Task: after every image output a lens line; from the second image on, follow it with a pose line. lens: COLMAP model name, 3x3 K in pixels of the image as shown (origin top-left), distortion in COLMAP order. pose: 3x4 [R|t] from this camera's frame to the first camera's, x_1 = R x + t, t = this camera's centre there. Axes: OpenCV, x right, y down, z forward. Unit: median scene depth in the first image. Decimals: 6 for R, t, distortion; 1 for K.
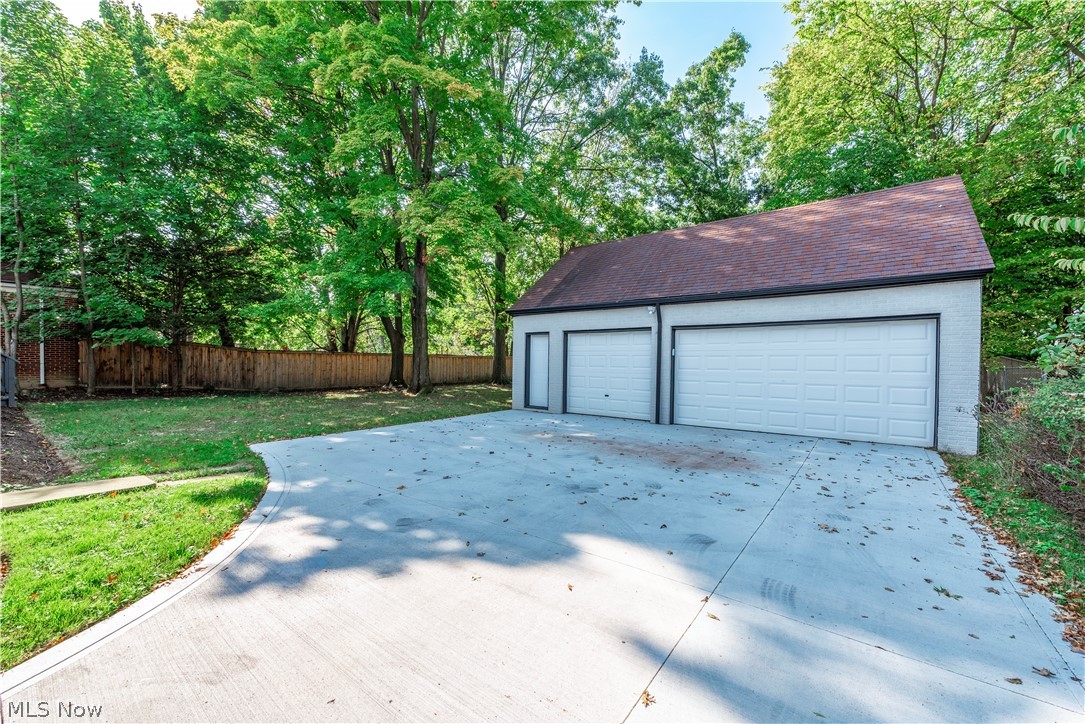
lens RADIAL K [[429.2, 0, 542.5], [0, 429.2, 362.0], [0, 0, 1]] dist [0.008921, -0.000137]
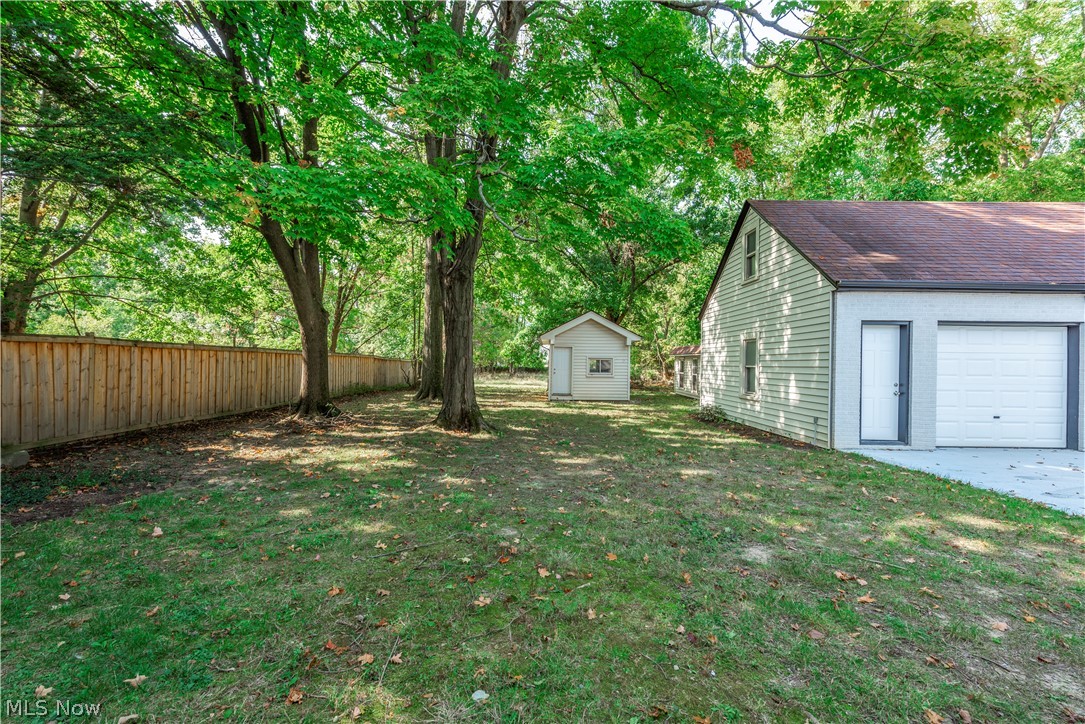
lens RADIAL K [[478.9, 0, 542.5], [0, 478.9, 362.0], [0, 0, 1]] dist [0.001651, 0.000191]
pose [[0.794437, -0.002711, 0.607341, -0.846345], [-0.002321, 0.999969, 0.007501, -0.014703], [-0.607343, -0.007369, 0.794406, 0.773729]]
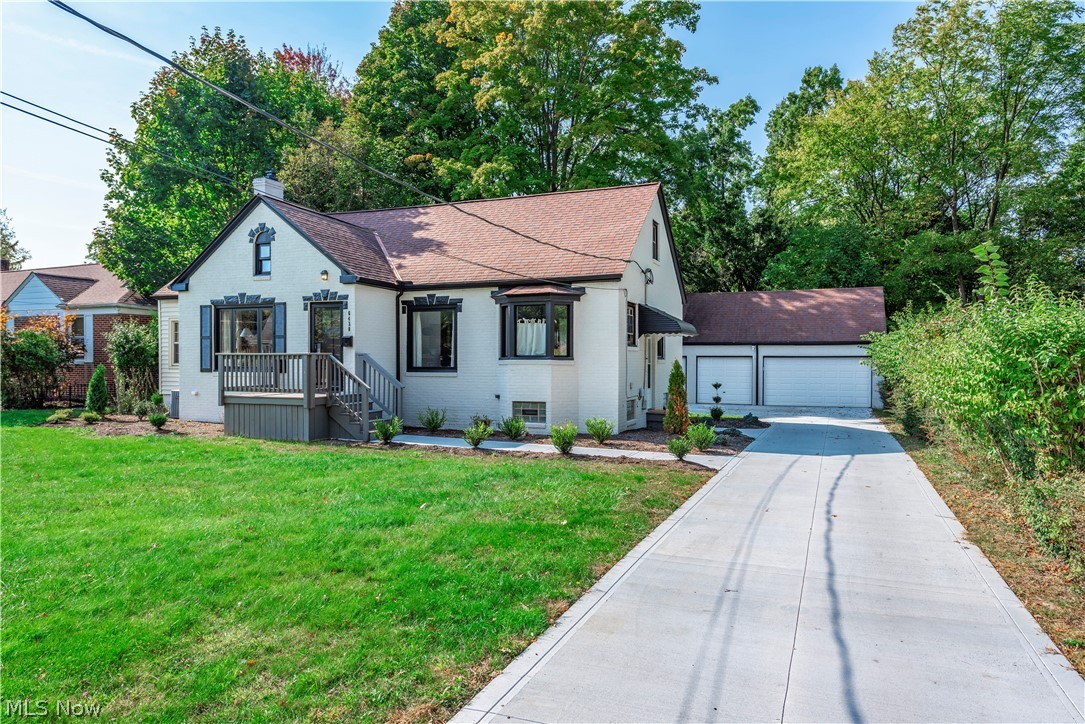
lens RADIAL K [[704.0, 0, 542.5], [0, 704.0, 362.0], [0, 0, 1]] dist [-0.002051, -0.000577]
pose [[0.967731, -0.001757, 0.251980, -1.260231], [0.000975, 0.999994, 0.003227, -0.056095], [-0.251984, -0.002878, 0.967727, -1.581417]]
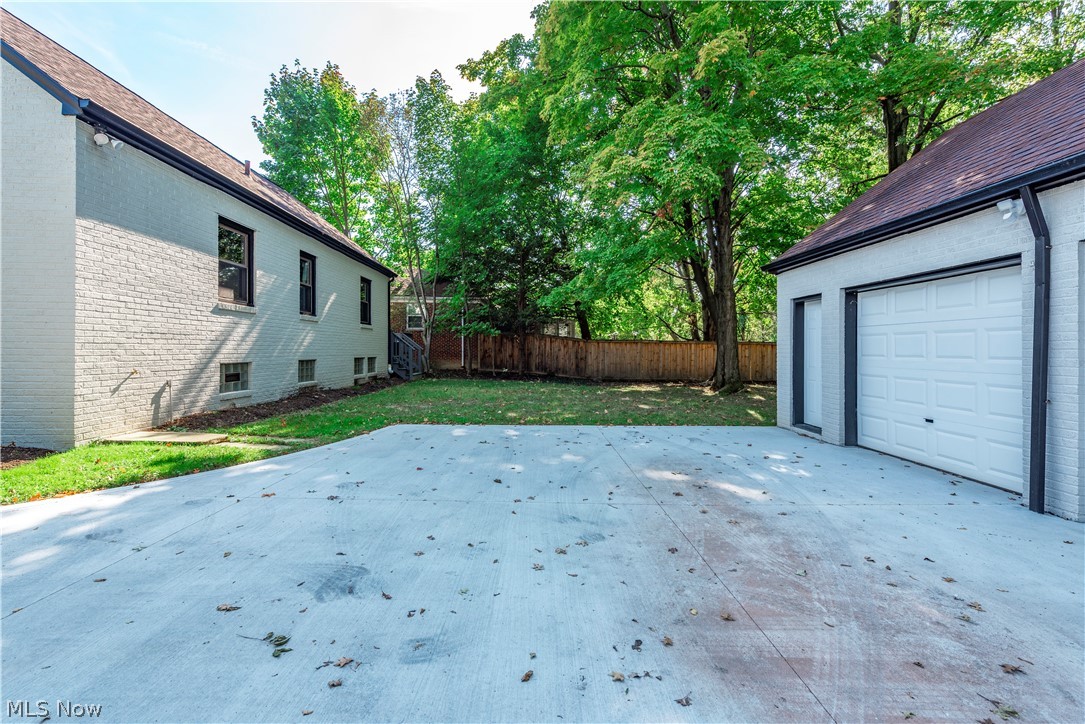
lens RADIAL K [[471.4, 0, 541.5], [0, 471.4, 348.1], [0, 0, 1]] dist [0.003059, 0.000392]
pose [[0.611960, -0.005038, -0.790872, 0.279567], [-0.005212, 0.999932, -0.010403, 0.008281], [0.790871, 0.010489, 0.611893, 0.345054]]
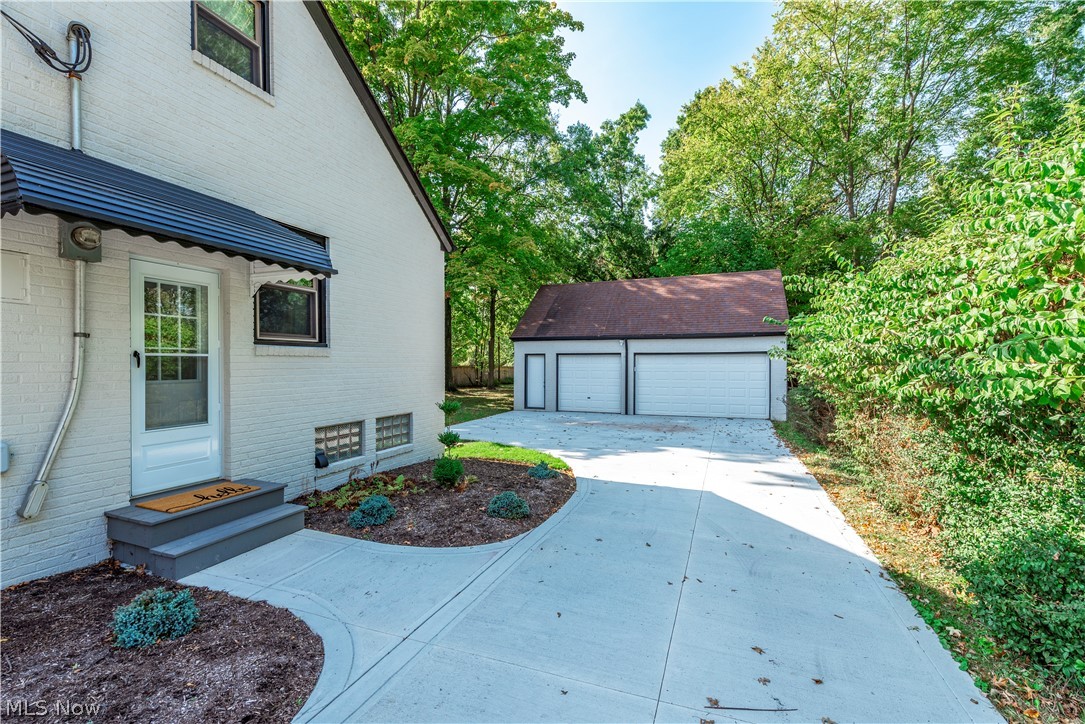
lens RADIAL K [[478.9, 0, 542.5], [0, 478.9, 362.0], [0, 0, 1]] dist [0.001651, 0.000191]
pose [[0.961630, -0.005579, 0.274292, -0.427781], [0.006863, 0.999970, -0.003721, -0.037849], [-0.274263, 0.005461, 0.961639, -0.510362]]
